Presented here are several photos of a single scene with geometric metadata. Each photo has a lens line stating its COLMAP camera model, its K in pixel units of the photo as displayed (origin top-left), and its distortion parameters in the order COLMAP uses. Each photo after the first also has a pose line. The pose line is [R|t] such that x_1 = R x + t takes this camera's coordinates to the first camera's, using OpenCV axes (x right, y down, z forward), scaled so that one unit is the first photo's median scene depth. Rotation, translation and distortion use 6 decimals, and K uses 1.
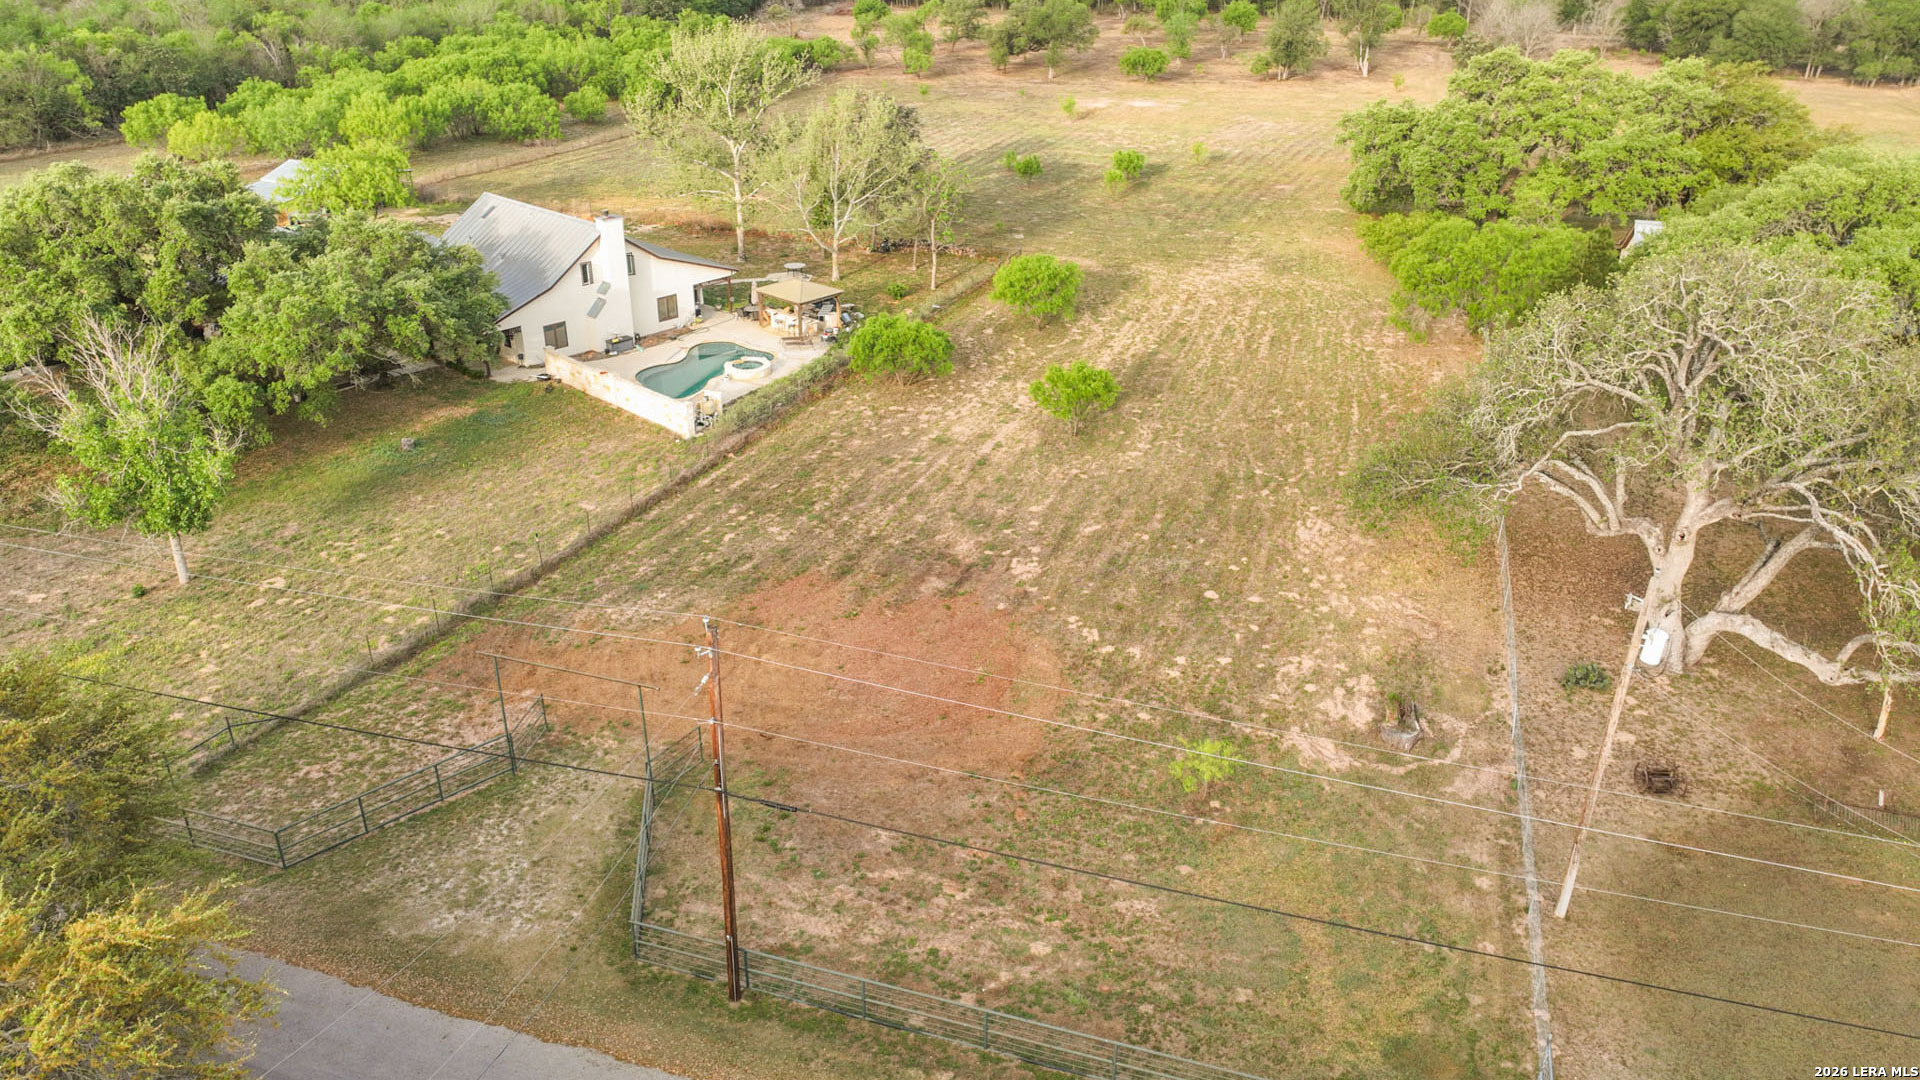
lens RADIAL K [[1356.1, 0, 958.3], [0, 1356.1, 540.4], [0, 0, 1]] dist [-0.000605, 0.018874]
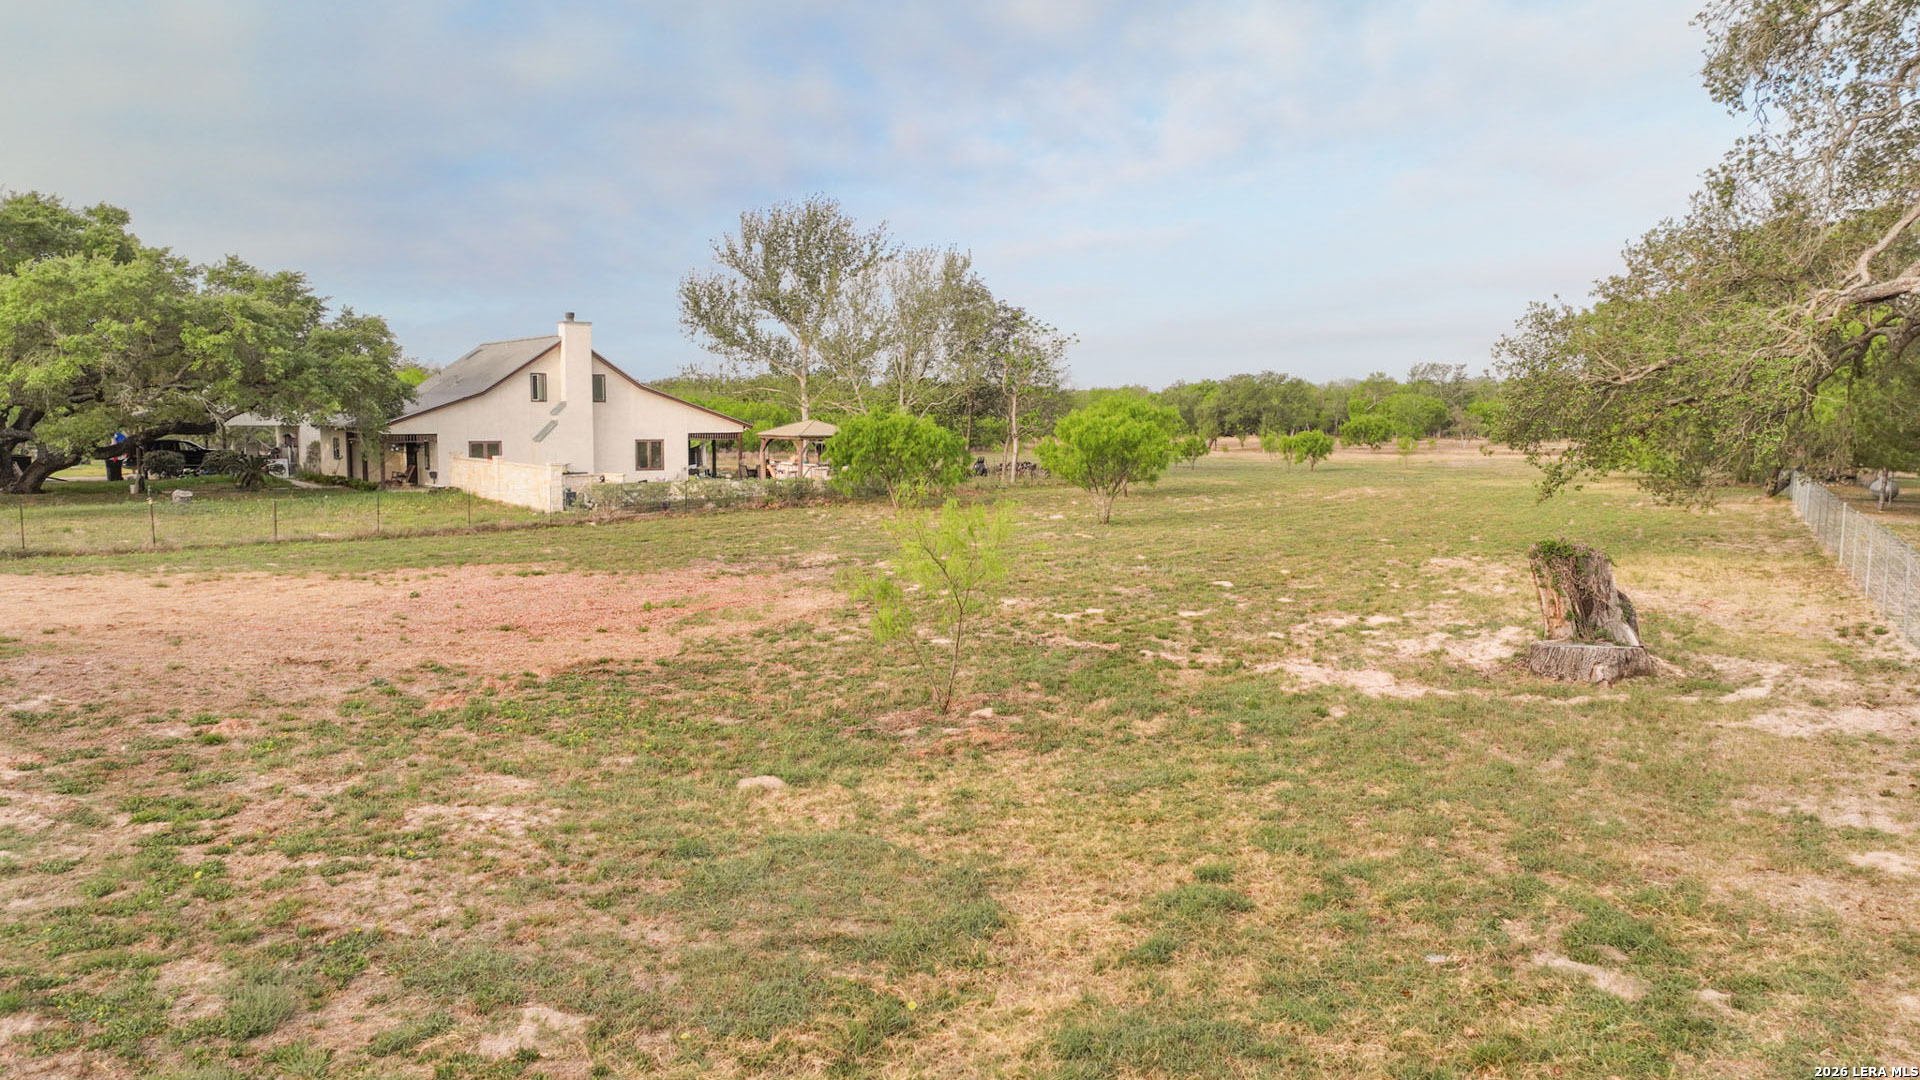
lens RADIAL K [[1356.1, 0, 964.4], [0, 1356.1, 536.6], [0, 0, 1]] dist [-0.000605, 0.018874]
pose [[0.980577, 0.016489, -0.195442, 0.165464], [-0.084904, 0.933944, -0.347189, 0.180566], [0.176807, 0.357039, 0.917204, 0.442763]]
